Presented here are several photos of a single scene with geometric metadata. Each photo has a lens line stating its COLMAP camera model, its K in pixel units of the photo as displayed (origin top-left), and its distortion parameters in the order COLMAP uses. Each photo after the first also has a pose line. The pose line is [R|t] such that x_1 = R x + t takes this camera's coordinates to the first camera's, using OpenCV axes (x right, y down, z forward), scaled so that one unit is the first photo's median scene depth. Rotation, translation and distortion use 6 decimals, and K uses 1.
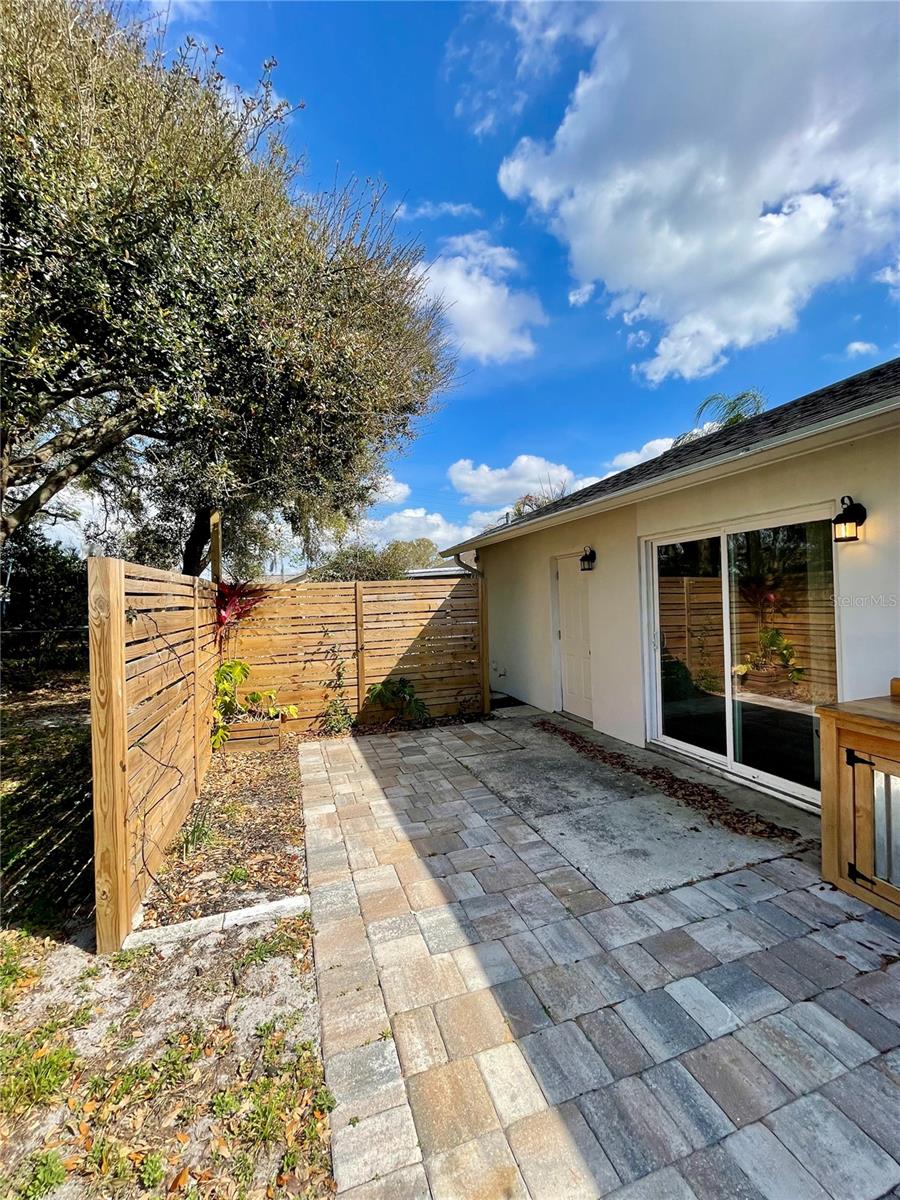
lens RADIAL K [[485.9, 0, 449.1], [0, 485.9, 599.1], [0, 0, 1]] dist [-0.000037, 0.000398]
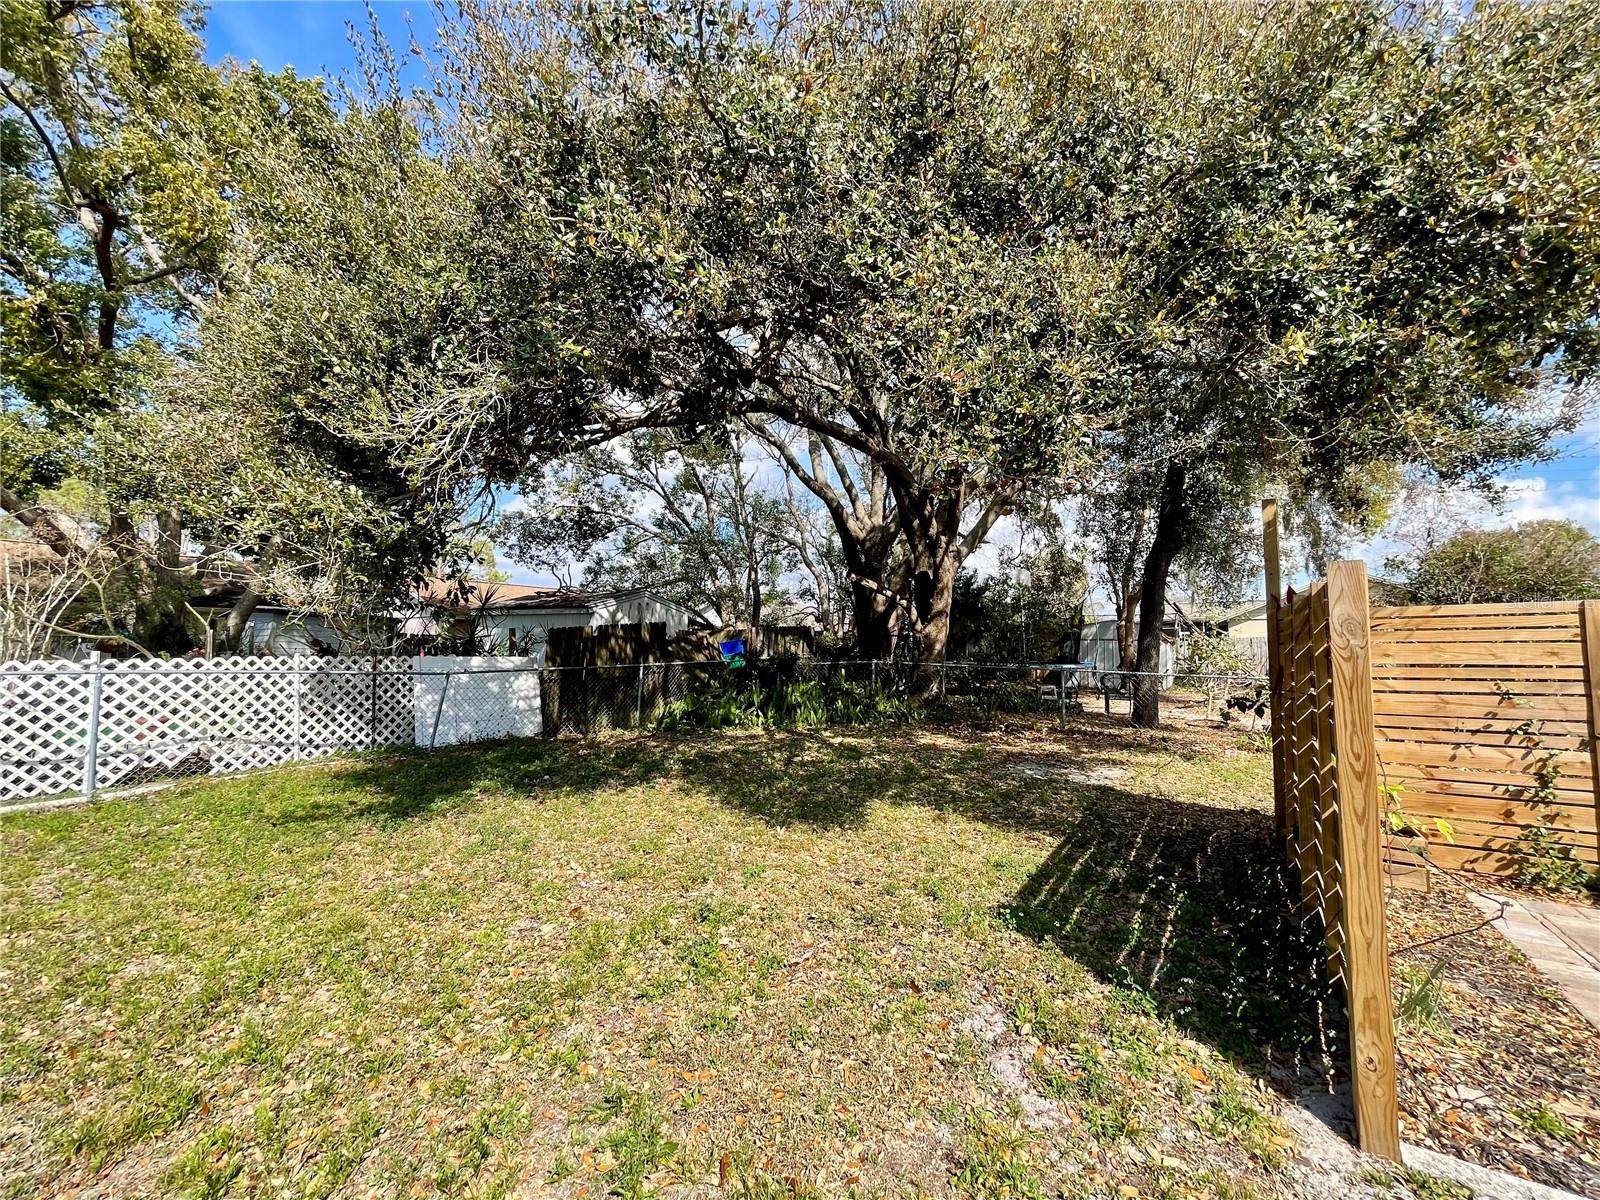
lens RADIAL K [[647.9, 0, 797.2], [0, 647.9, 603.2], [0, 0, 1]] dist [-0.000037, 0.000398]
pose [[0.629050, -0.023377, -0.777013, -0.255772], [-0.017380, 0.998875, -0.044123, 0.015382], [0.777170, 0.041260, 0.627936, -0.101445]]
